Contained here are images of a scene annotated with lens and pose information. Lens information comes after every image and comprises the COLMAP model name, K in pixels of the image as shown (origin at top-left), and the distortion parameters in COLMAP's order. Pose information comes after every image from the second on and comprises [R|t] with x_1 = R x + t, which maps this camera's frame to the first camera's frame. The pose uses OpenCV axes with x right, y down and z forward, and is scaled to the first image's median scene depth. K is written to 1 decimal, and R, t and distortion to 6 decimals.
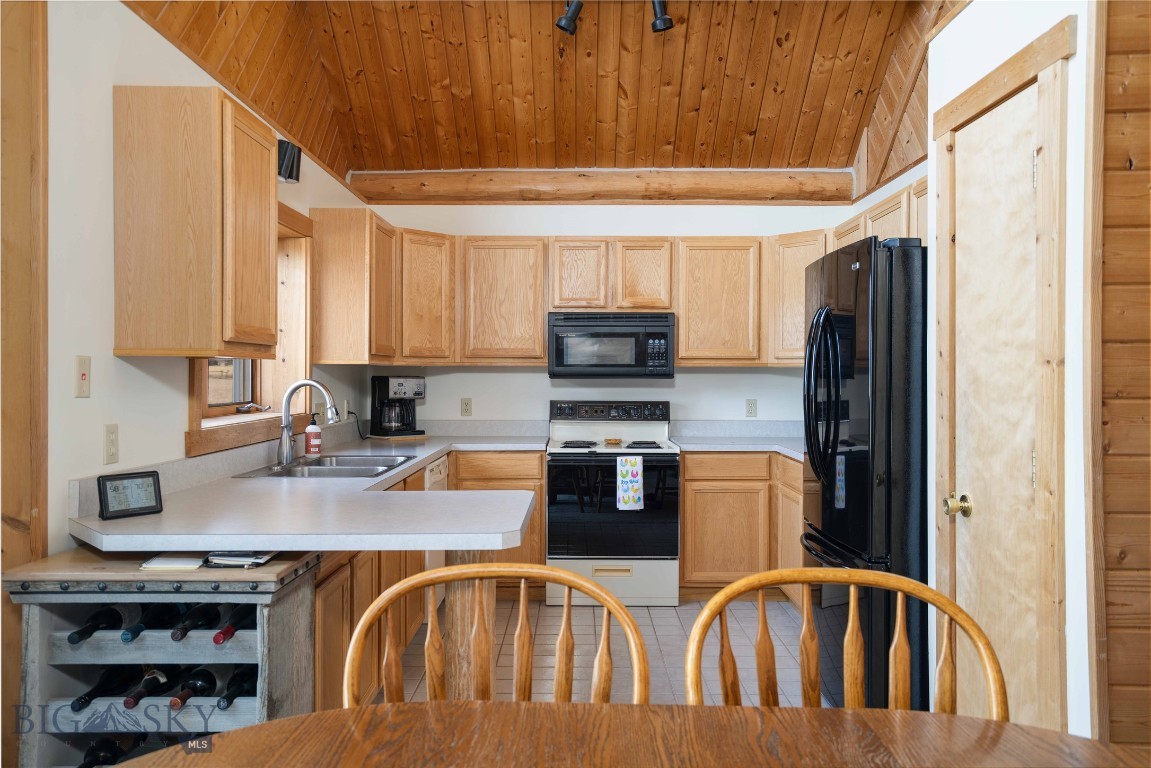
lens RADIAL K [[812.5, 0, 575.3], [0, 812.5, 382.0], [0, 0, 1]] dist [0.012490, 0.005901]
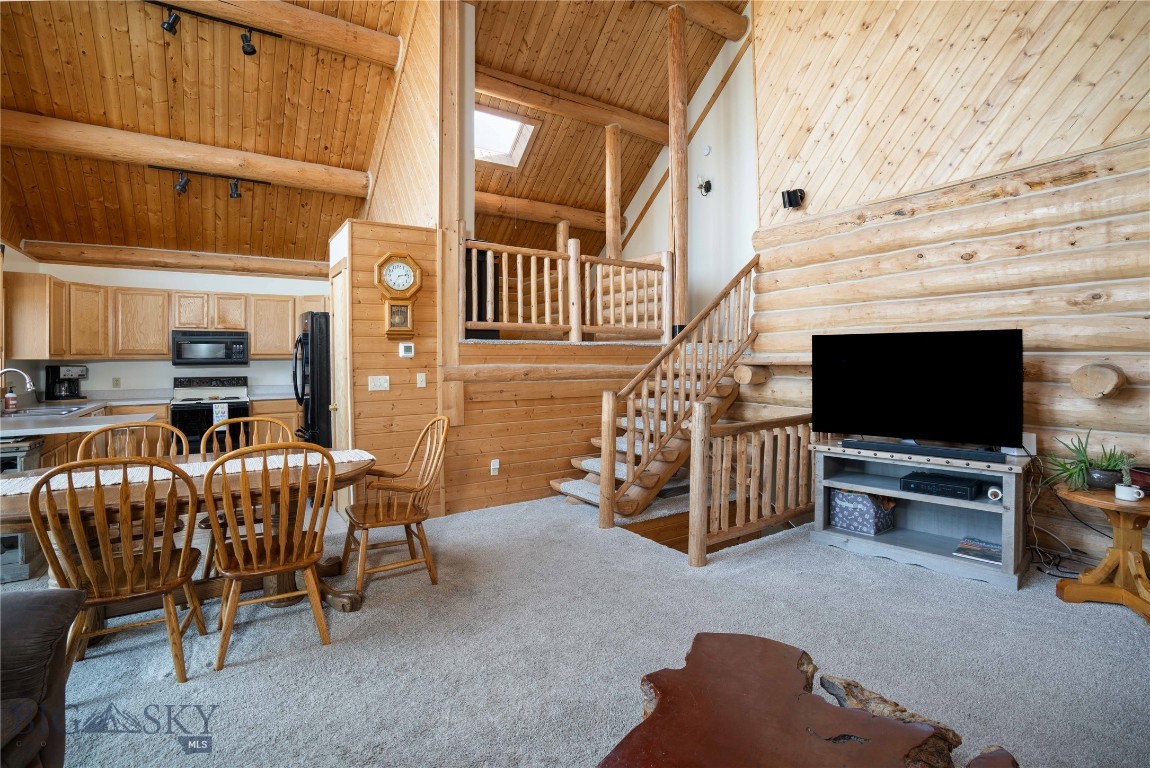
lens RADIAL K [[532.7, 0, 562.9], [0, 532.7, 362.2], [0, 0, 1]] dist [-0.032759, 0.010058]
pose [[0.838414, -0.011208, 0.544919, 0.063932], [0.013976, 0.999902, -0.000937, 0.001687], [-0.544855, 0.008402, 0.838488, -0.509607]]
